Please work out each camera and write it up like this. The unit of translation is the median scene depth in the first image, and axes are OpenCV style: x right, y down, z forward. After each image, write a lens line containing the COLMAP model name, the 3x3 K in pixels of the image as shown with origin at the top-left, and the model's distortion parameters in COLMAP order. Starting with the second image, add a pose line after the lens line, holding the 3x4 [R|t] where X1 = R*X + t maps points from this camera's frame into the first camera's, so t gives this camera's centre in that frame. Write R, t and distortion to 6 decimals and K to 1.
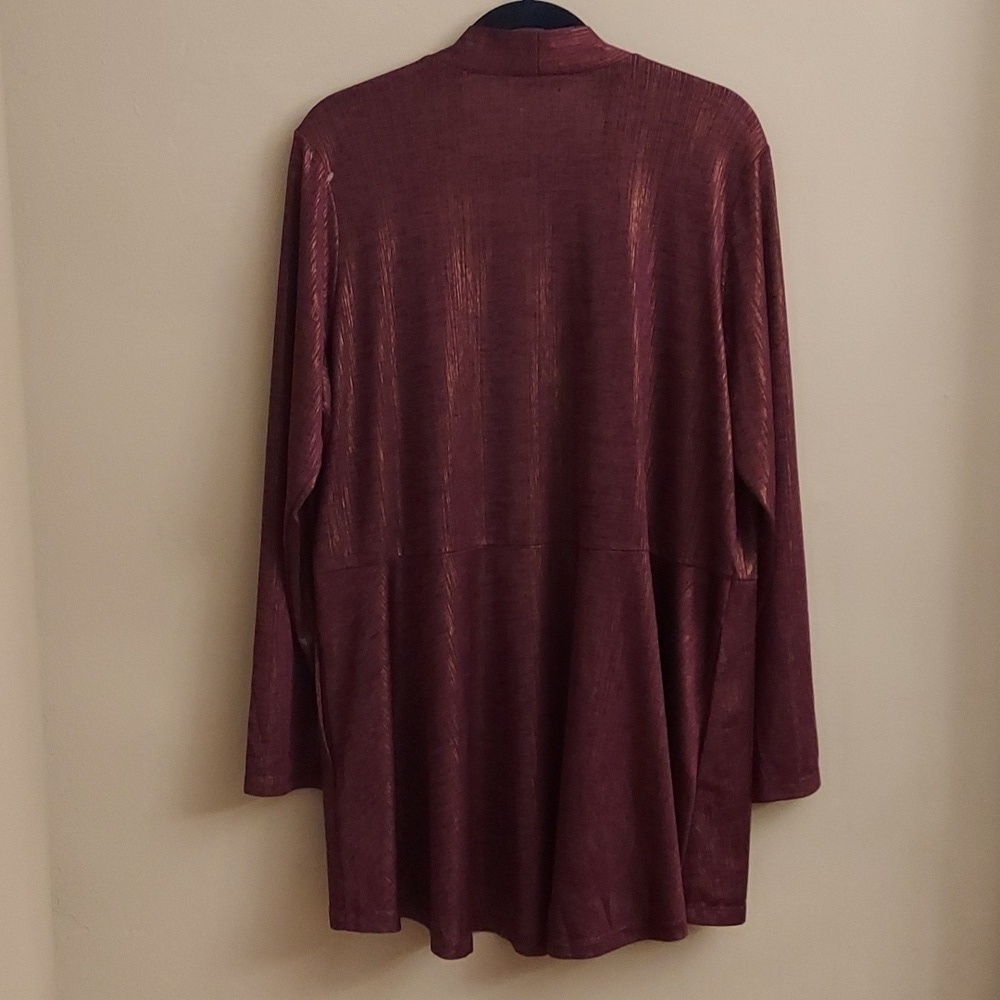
lens RADIAL K [[1506.2, 0, 499.1], [0, 1506.2, 499.8], [0, 0, 1]] dist [0.110684, 0.000000]
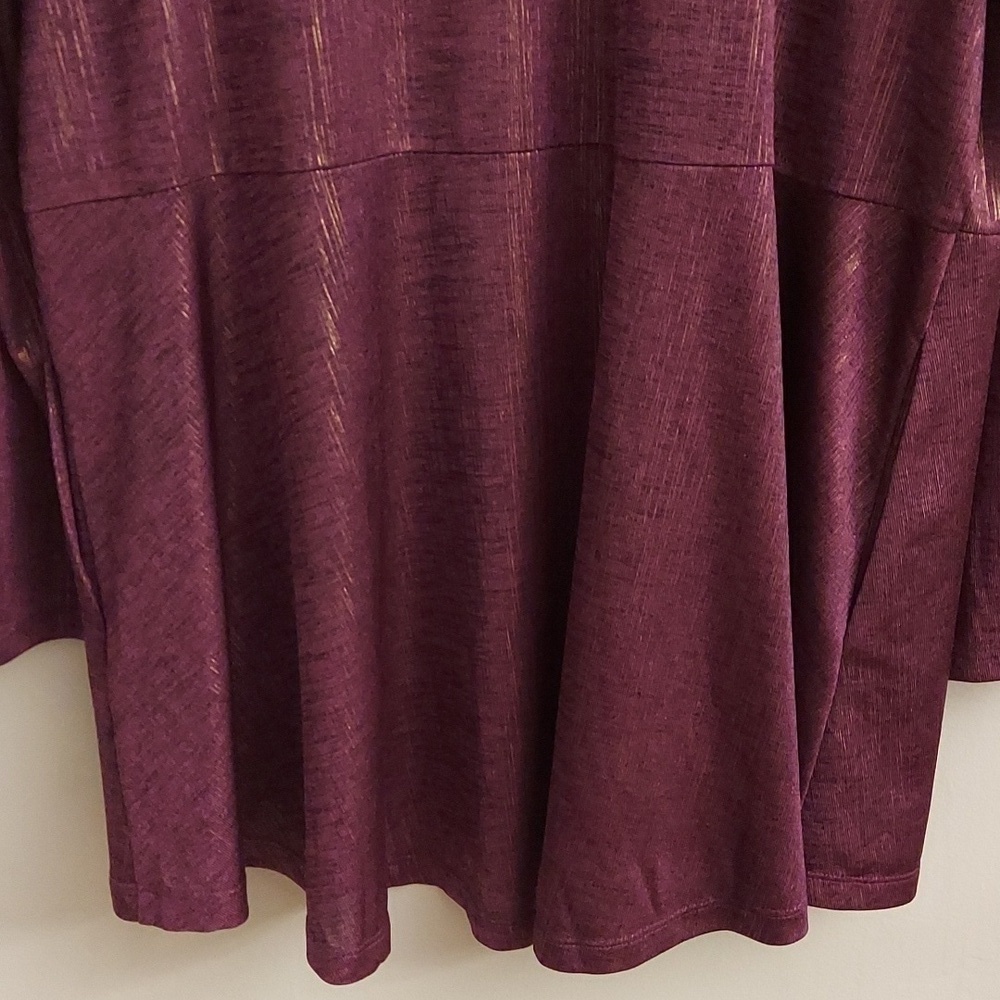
lens RADIAL K [[1506.2, 0, 498.1], [0, 1506.2, 499.0], [0, 0, 1]] dist [0.110684, 0.000000]
pose [[0.999972, 0.006746, -0.003280, 0.020291], [-0.005659, 0.965476, 0.260429, 0.012380], [0.004923, -0.260403, 0.965487, 0.540259]]
